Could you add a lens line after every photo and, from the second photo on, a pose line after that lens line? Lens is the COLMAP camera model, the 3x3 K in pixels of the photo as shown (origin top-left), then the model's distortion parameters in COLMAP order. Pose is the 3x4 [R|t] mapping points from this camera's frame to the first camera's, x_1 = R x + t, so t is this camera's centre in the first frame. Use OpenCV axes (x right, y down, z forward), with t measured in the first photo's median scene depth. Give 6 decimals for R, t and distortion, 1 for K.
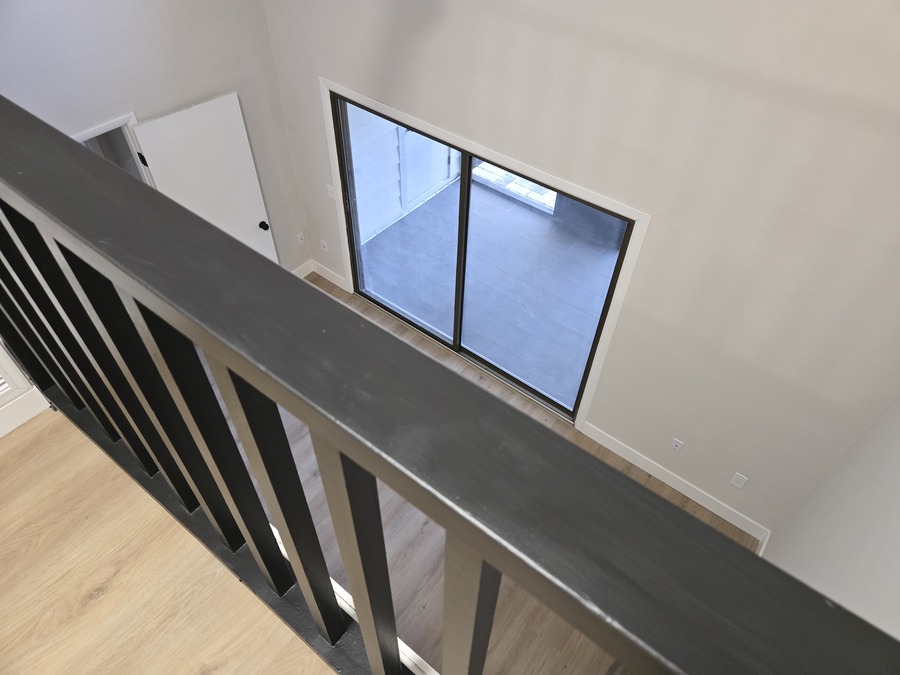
lens RADIAL K [[599.3, 0, 446.5], [0, 599.3, 330.2], [0, 0, 1]] dist [0.026317, 0.000257]
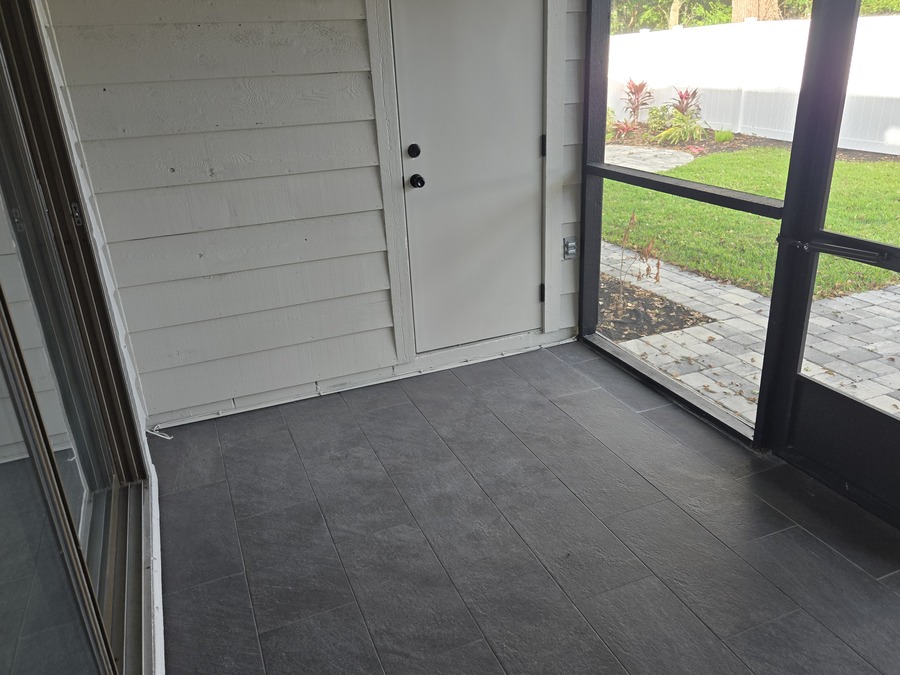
lens RADIAL K [[675.7, 0, 450.0], [0, 675.7, 337.5], [0, 0, 1]] dist [0.003389, 0.000328]
pose [[0.867921, 0.129029, -0.479650, 0.445783], [-0.314845, 0.889800, -0.330347, -0.122594], [0.384168, 0.437730, 0.812901, 1.251072]]
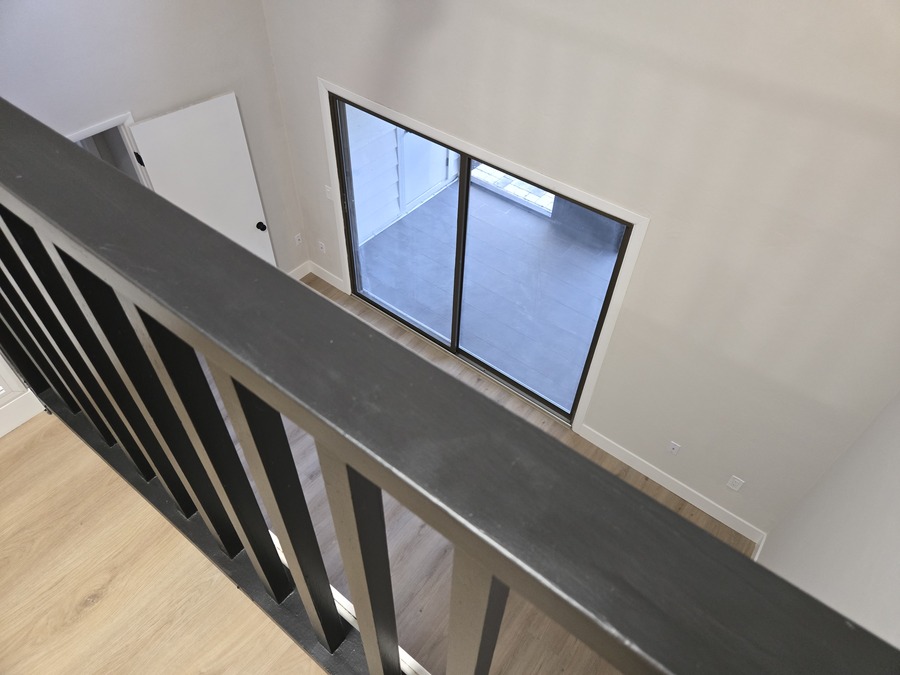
lens RADIAL K [[598.6, 0, 448.1], [0, 598.6, 328.4], [0, 0, 1]] dist [0.028813, -0.002708]
pose [[0.999930, 0.004243, 0.011071, -0.009645], [-0.004212, 0.999987, -0.002826, -0.007042], [-0.011083, 0.002779, 0.999935, 0.006653]]
